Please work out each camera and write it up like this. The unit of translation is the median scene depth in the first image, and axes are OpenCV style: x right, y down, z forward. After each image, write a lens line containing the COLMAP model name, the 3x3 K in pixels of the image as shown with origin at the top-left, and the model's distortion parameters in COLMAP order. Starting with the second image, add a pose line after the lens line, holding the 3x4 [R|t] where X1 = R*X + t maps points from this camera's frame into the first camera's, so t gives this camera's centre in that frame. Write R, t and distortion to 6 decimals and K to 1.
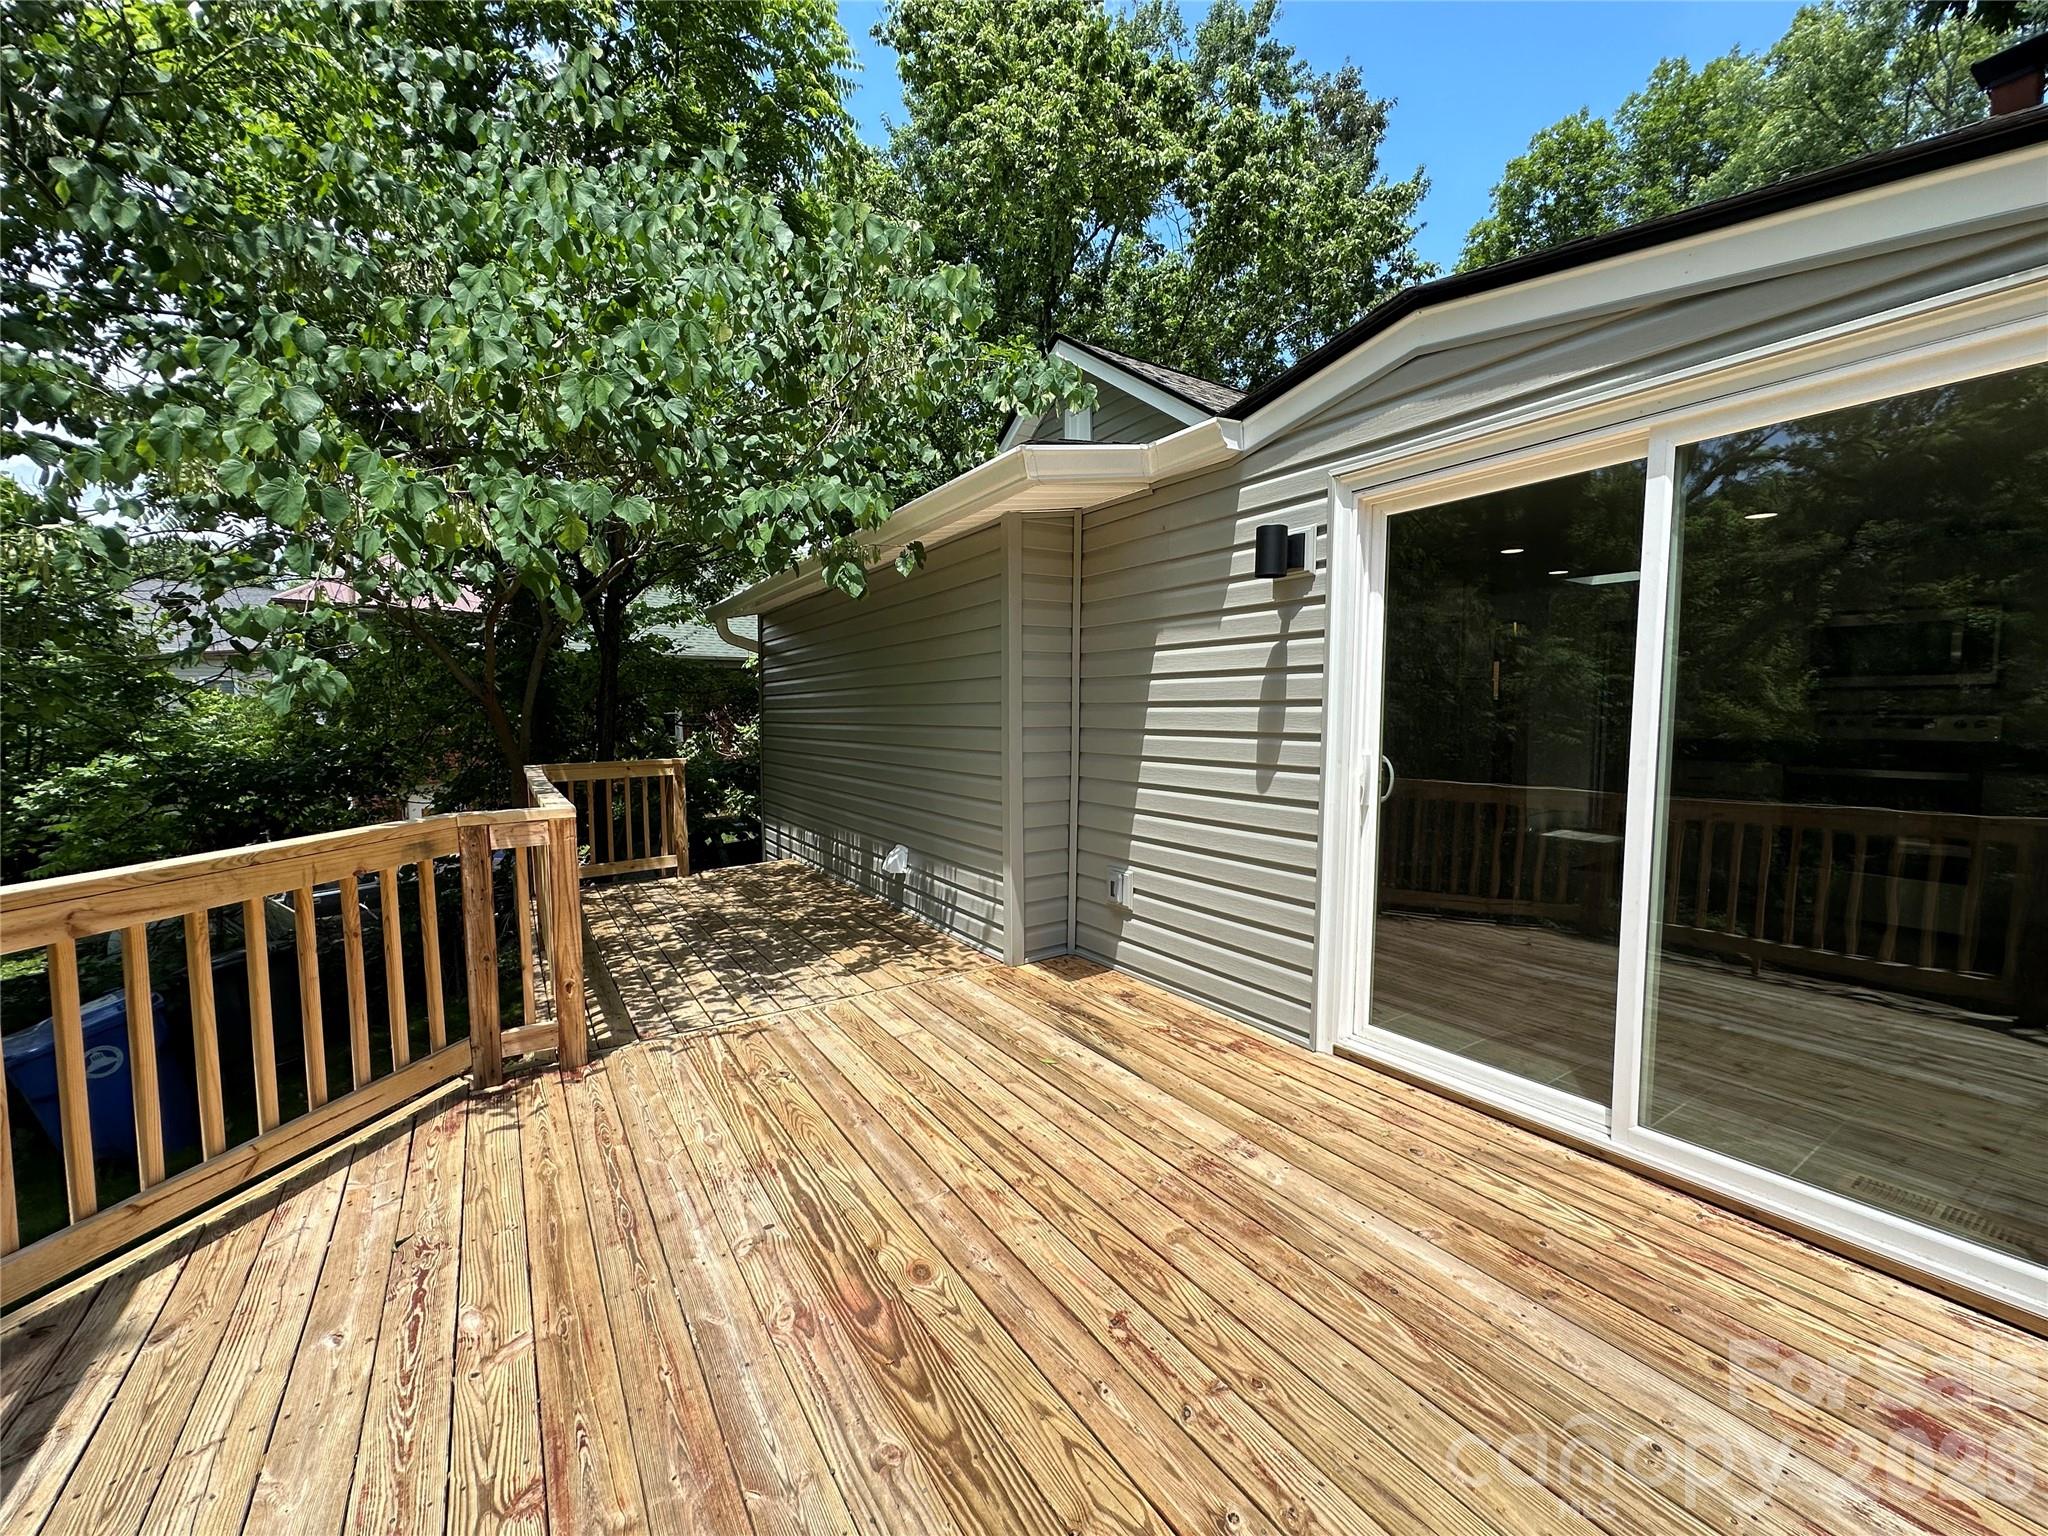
lens RADIAL K [[816.7, 0, 1024.9], [0, 816.7, 768.4], [0, 0, 1]] dist [-0.001664, 0.000201]
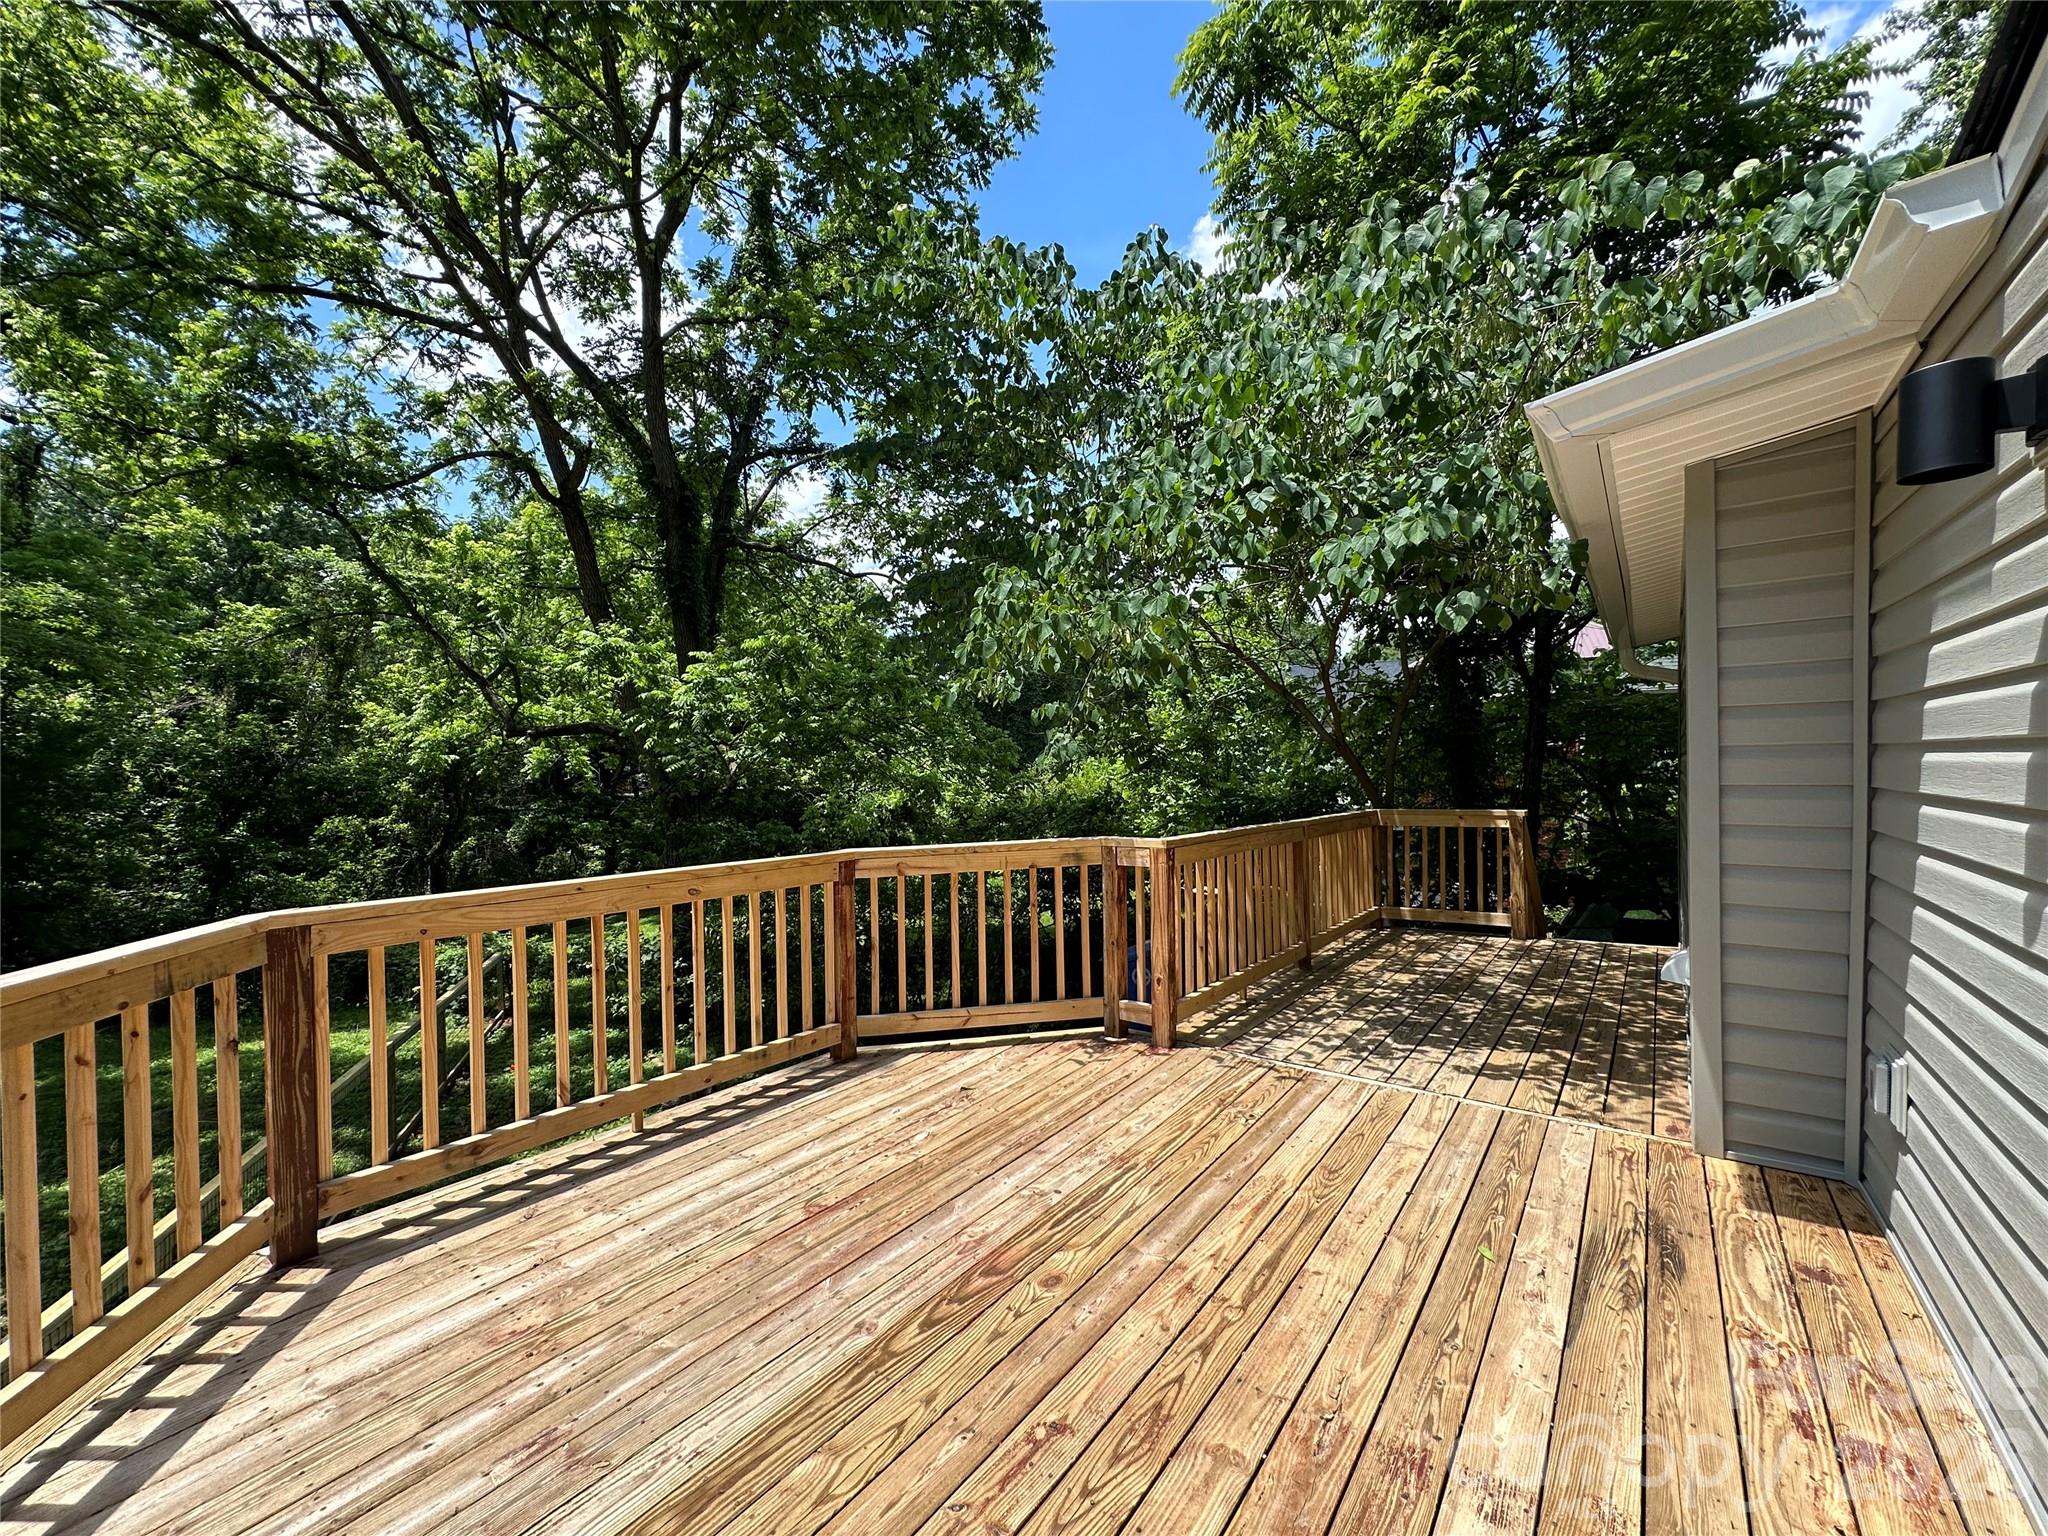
lens RADIAL K [[816.7, 0, 1024.9], [0, 816.7, 768.4], [0, 0, 1]] dist [-0.001664, 0.000201]
pose [[0.334334, 0.002834, -0.942450, 0.464348], [-0.054209, 0.998398, -0.016228, -0.025429], [0.940894, 0.056515, 0.333952, 0.293320]]
